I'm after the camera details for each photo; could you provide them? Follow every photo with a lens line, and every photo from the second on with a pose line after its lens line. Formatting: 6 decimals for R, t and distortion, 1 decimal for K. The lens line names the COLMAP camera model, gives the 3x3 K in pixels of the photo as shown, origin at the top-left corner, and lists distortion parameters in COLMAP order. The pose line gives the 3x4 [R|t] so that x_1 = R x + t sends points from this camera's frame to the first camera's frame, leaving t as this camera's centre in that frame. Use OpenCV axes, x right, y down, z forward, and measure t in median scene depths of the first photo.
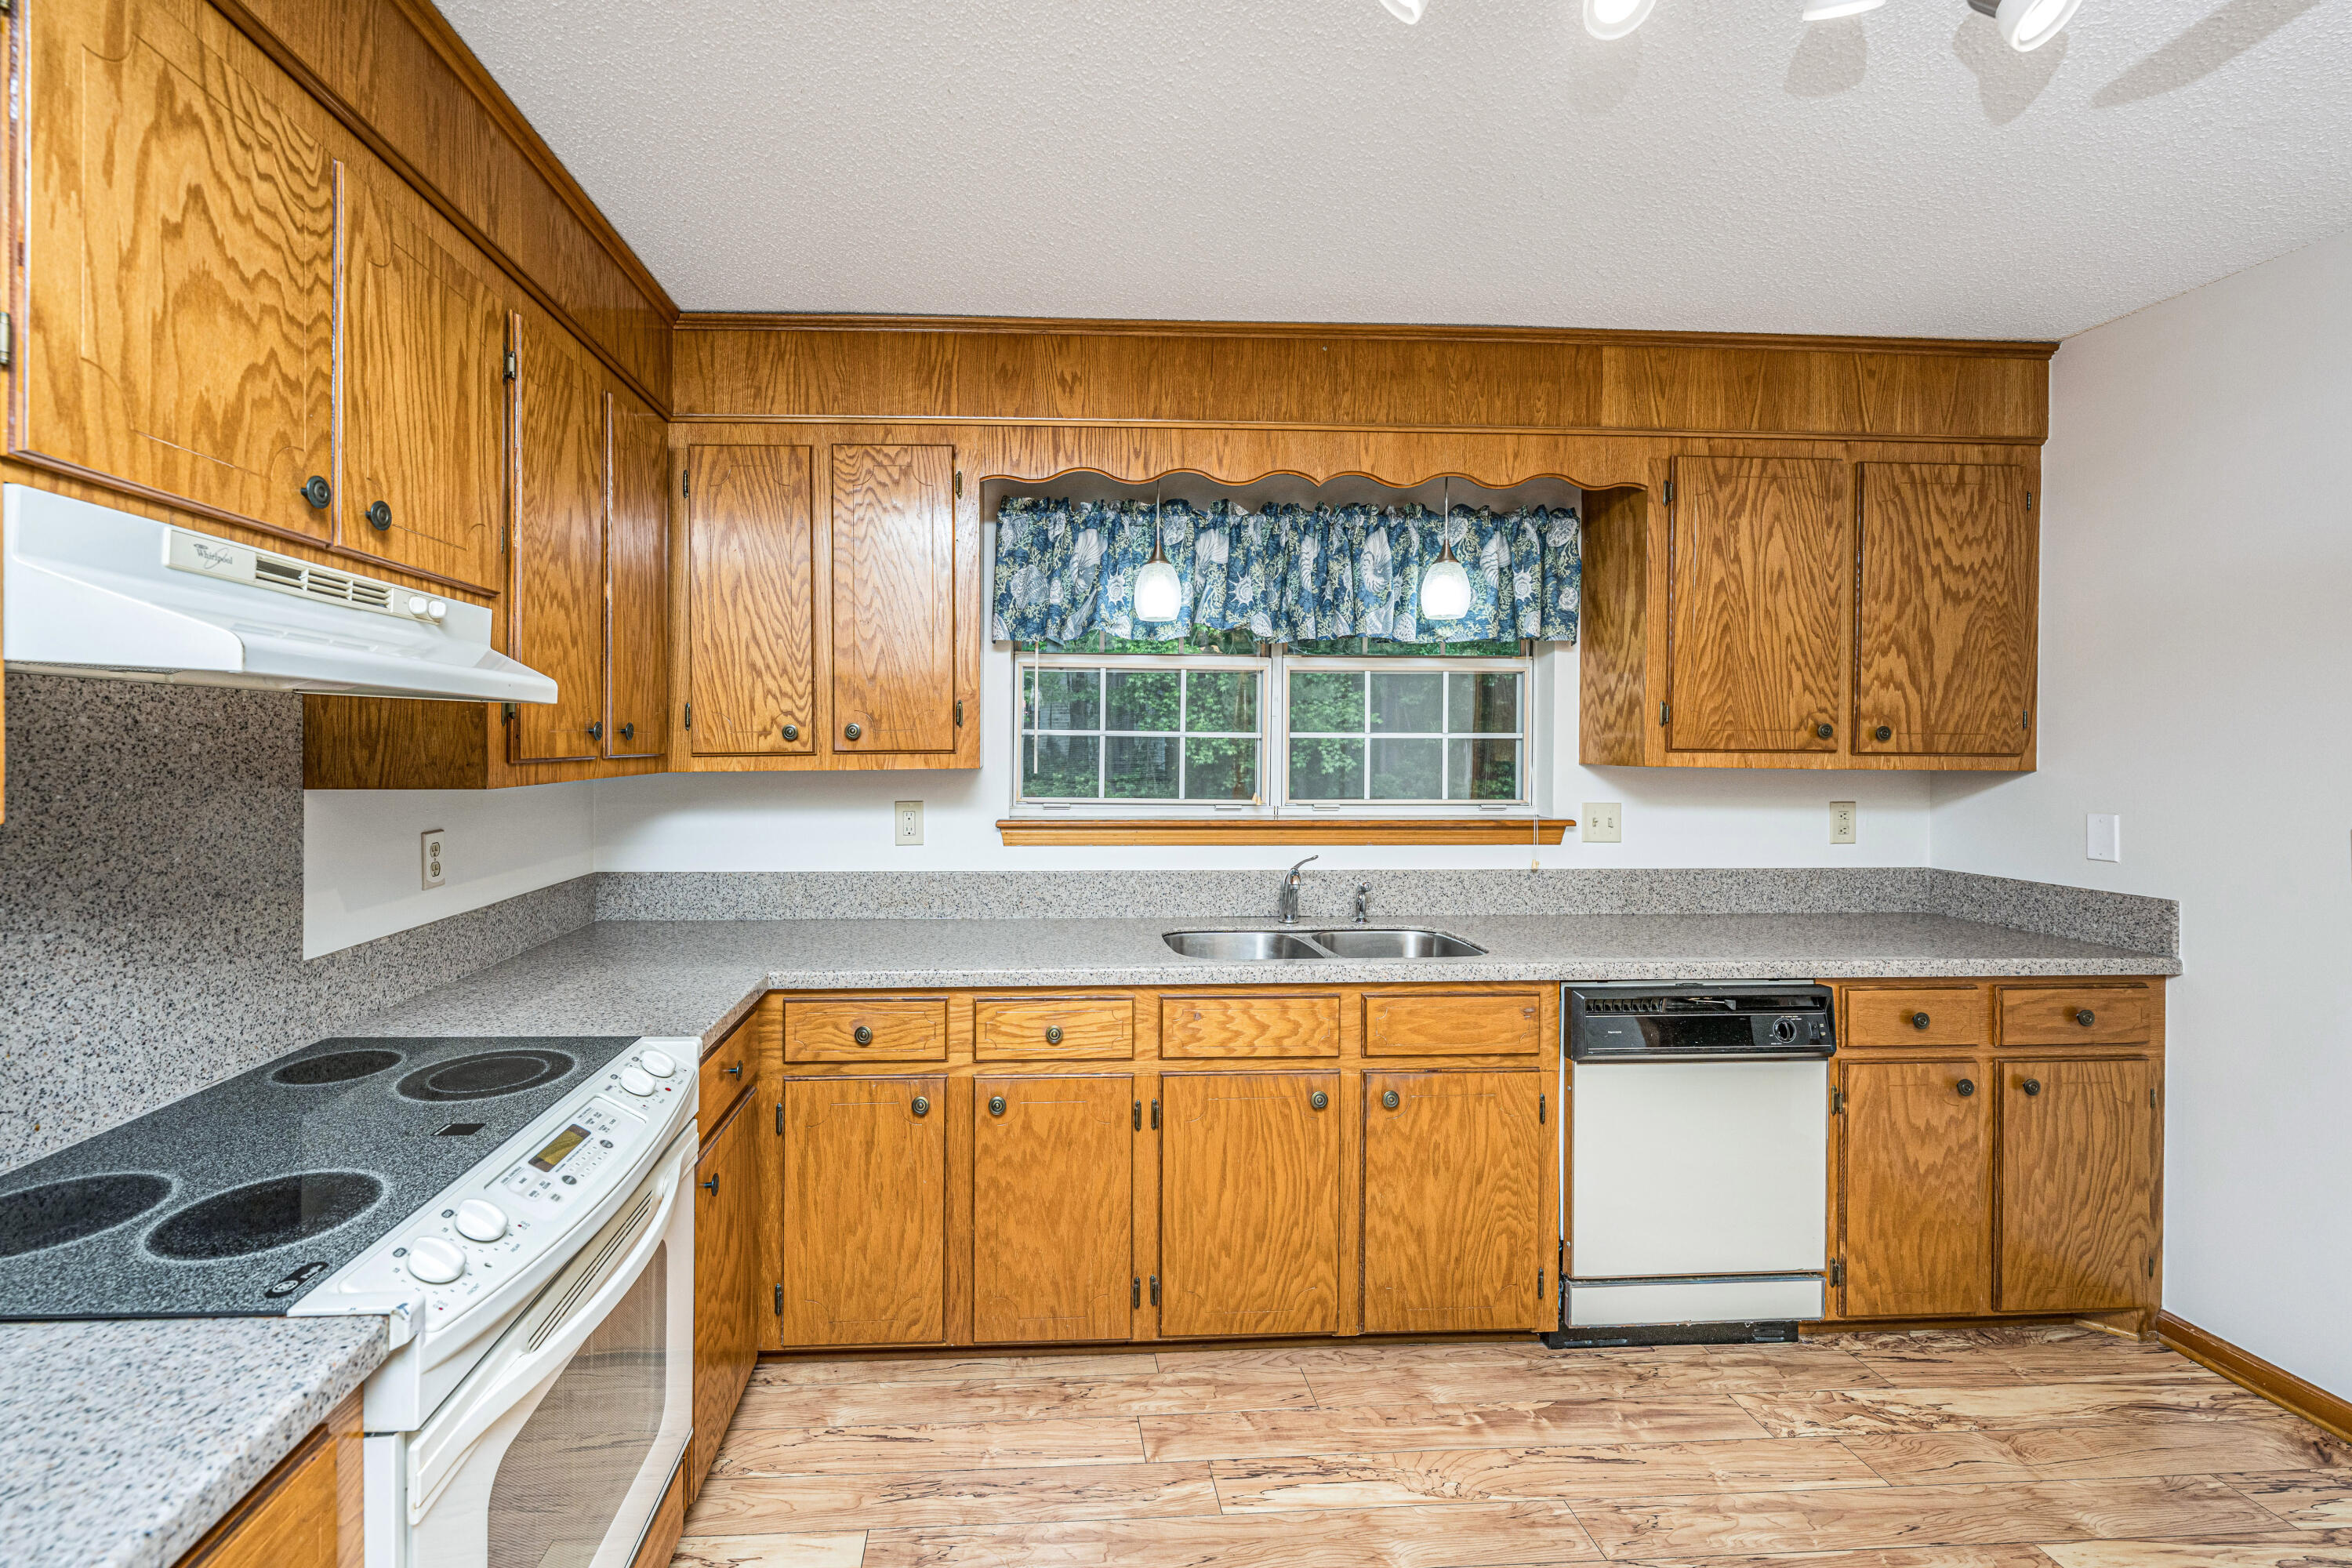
lens RADIAL K [[957.6, 0, 1021.5], [0, 957.6, 744.8], [0, 0, 1]] dist [0.000025, 0.000954]
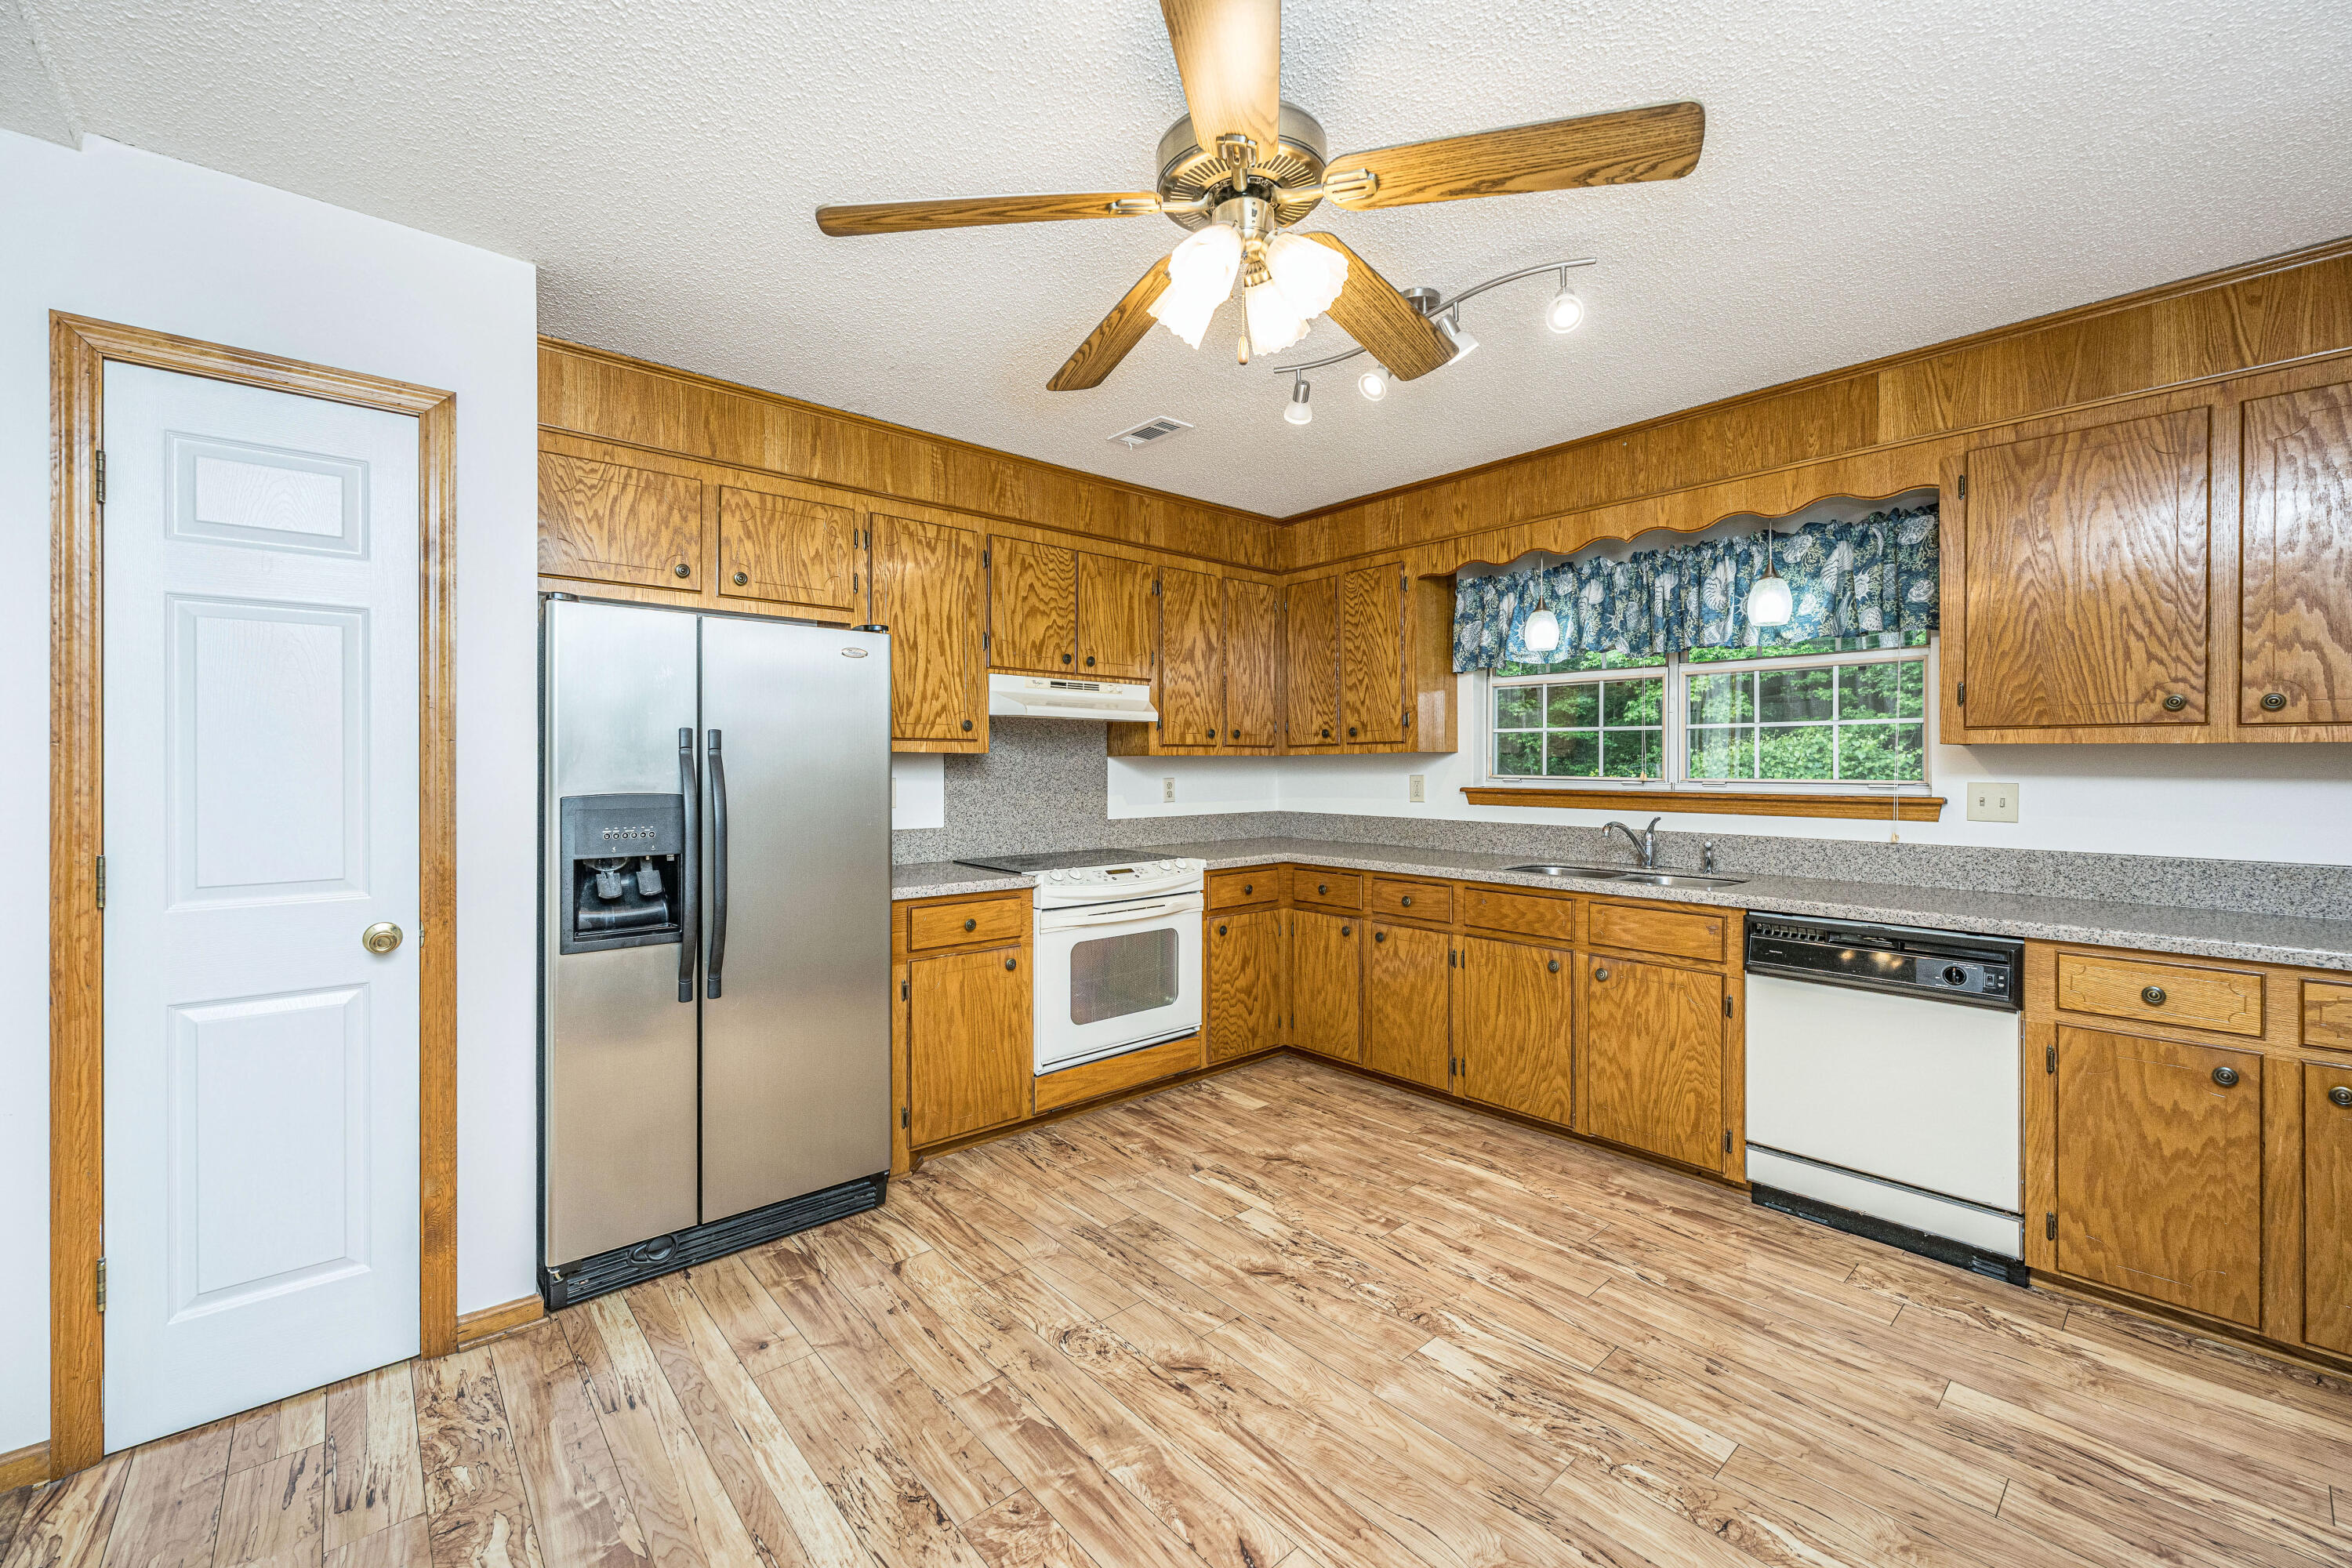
lens RADIAL K [[957.6, 0, 1202.8], [0, 957.6, 762.0], [0, 0, 1]] dist [0.000025, 0.000954]
pose [[0.634344, -0.004933, -0.773035, 1.069344], [-0.000851, 0.999975, -0.007079, 0.057367], [0.773051, 0.005149, 0.634323, -0.366094]]
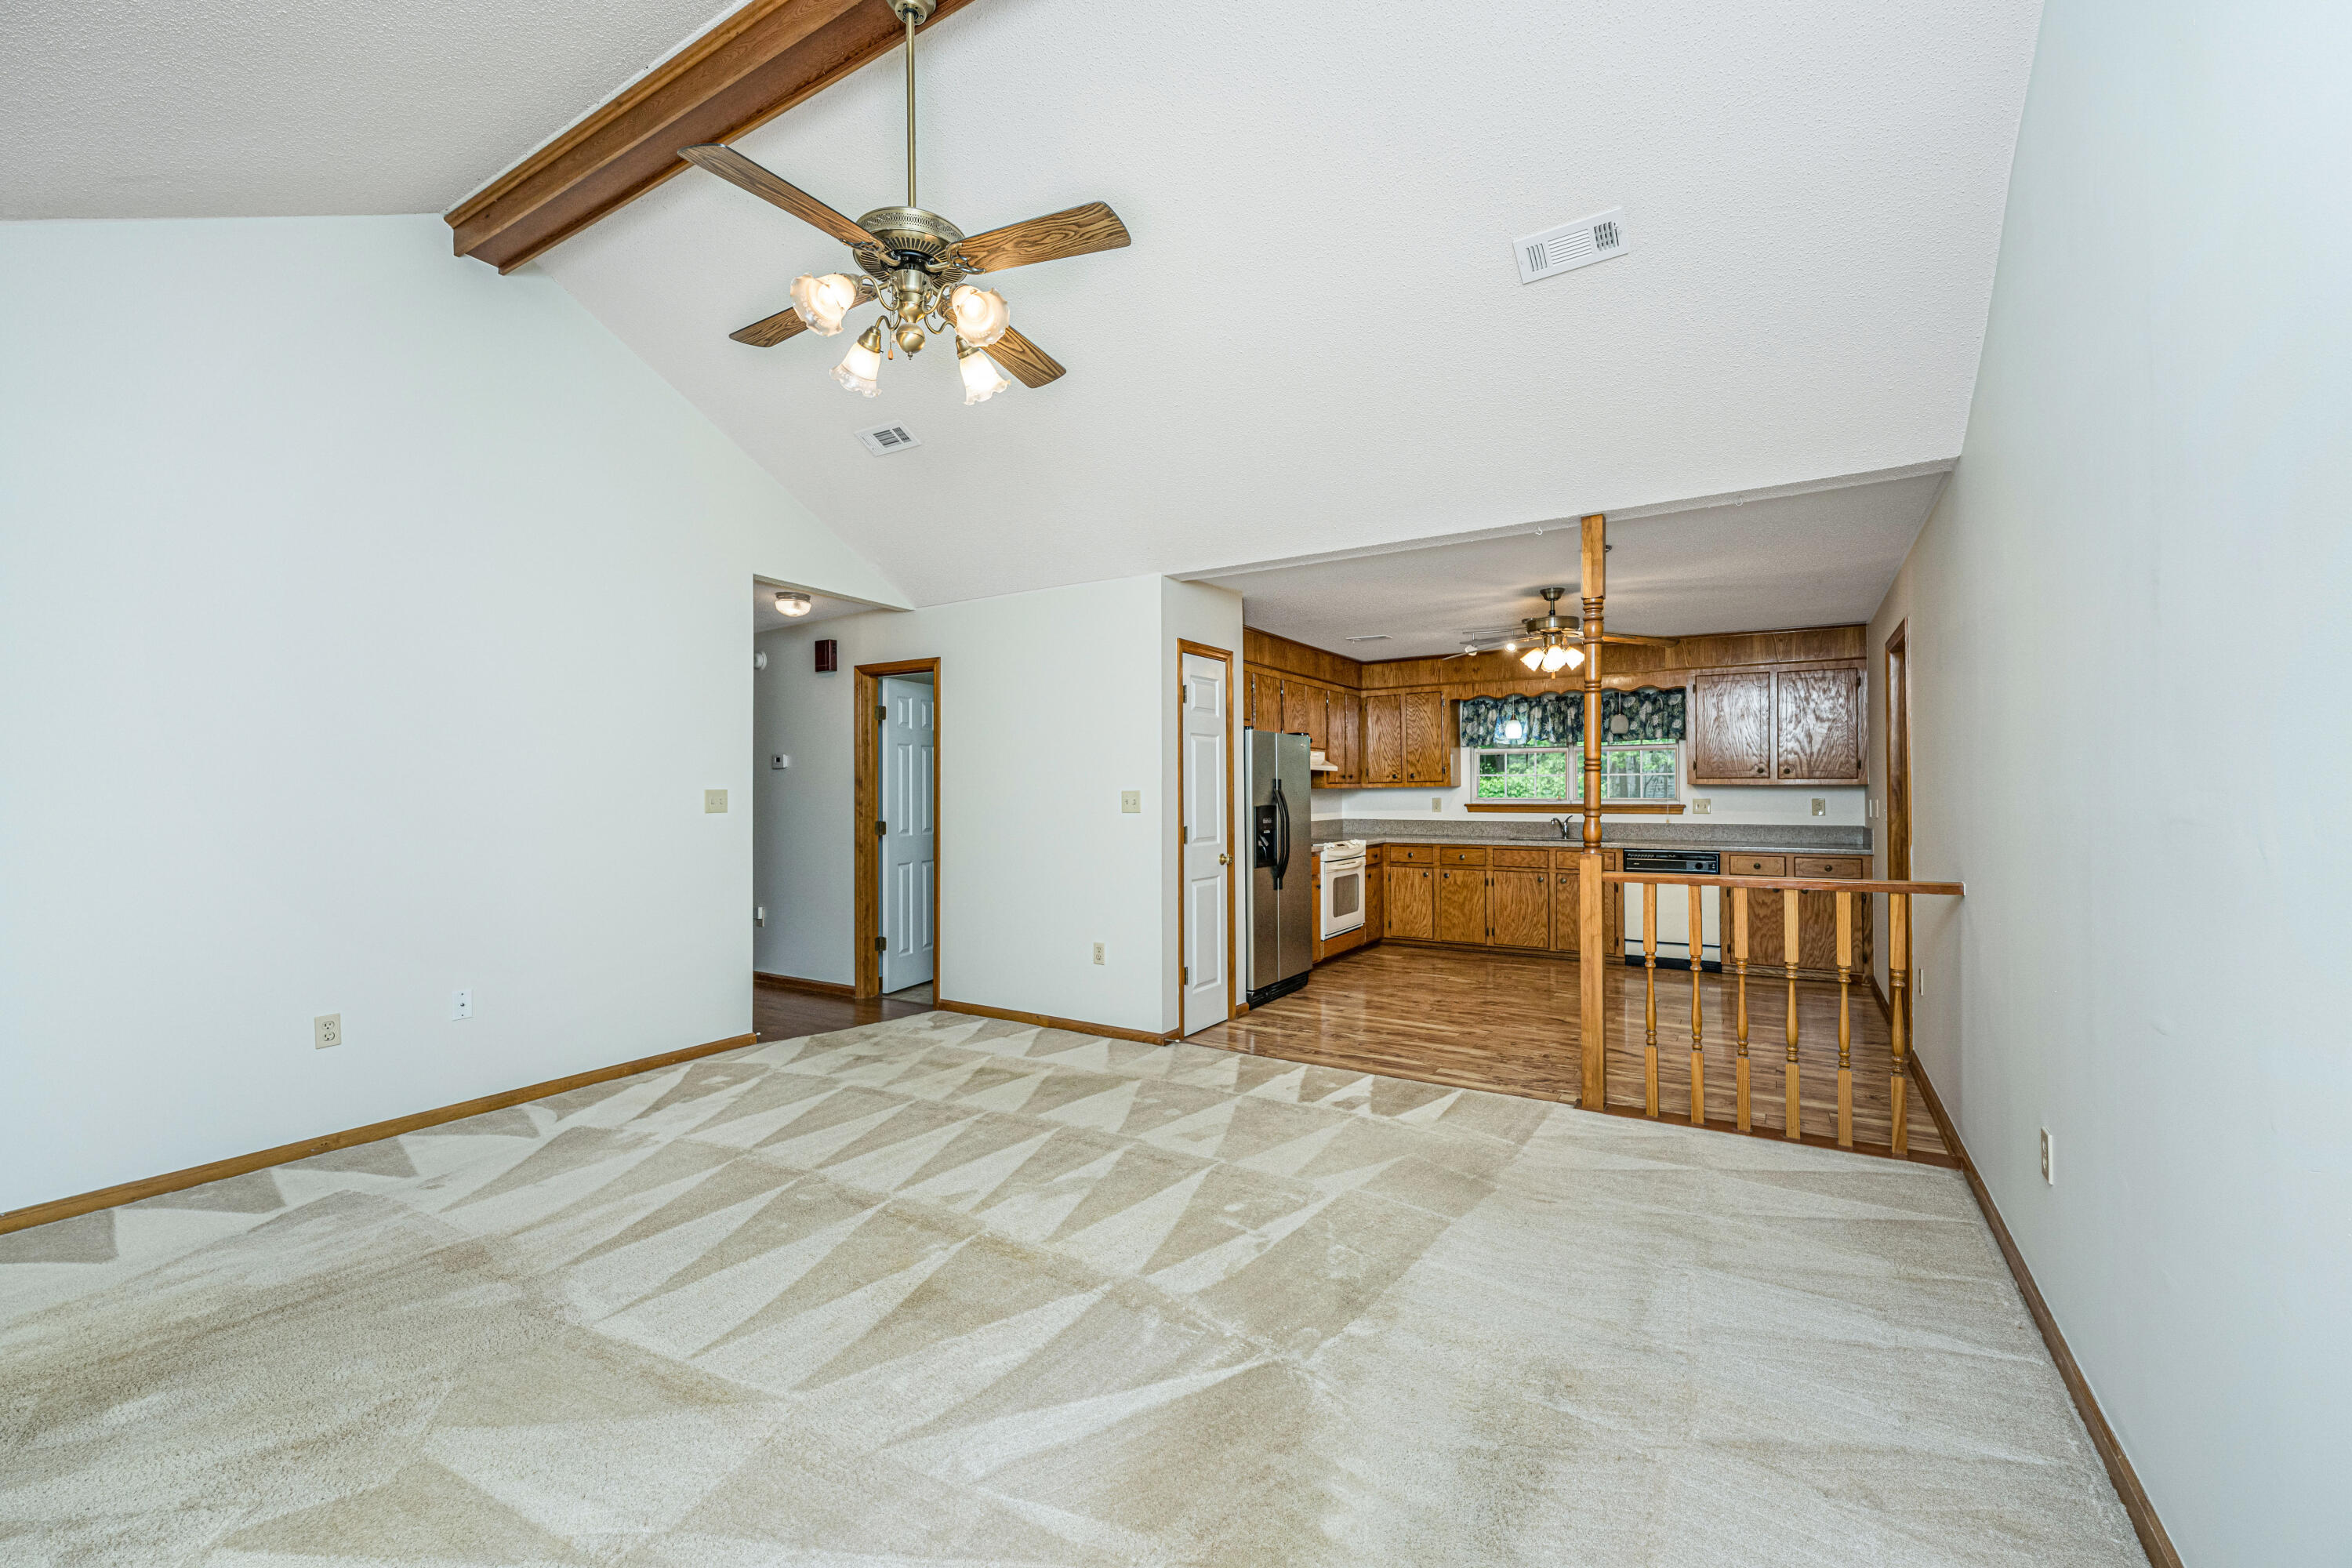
lens RADIAL K [[957.6, 0, 1156.7], [0, 957.6, 786.0], [0, 0, 1]] dist [0.000025, 0.000954]
pose [[0.814315, -0.009577, -0.580345, 1.137640], [0.004204, 0.999935, -0.010603, 0.058131], [0.580409, 0.006194, 0.814302, -2.498435]]
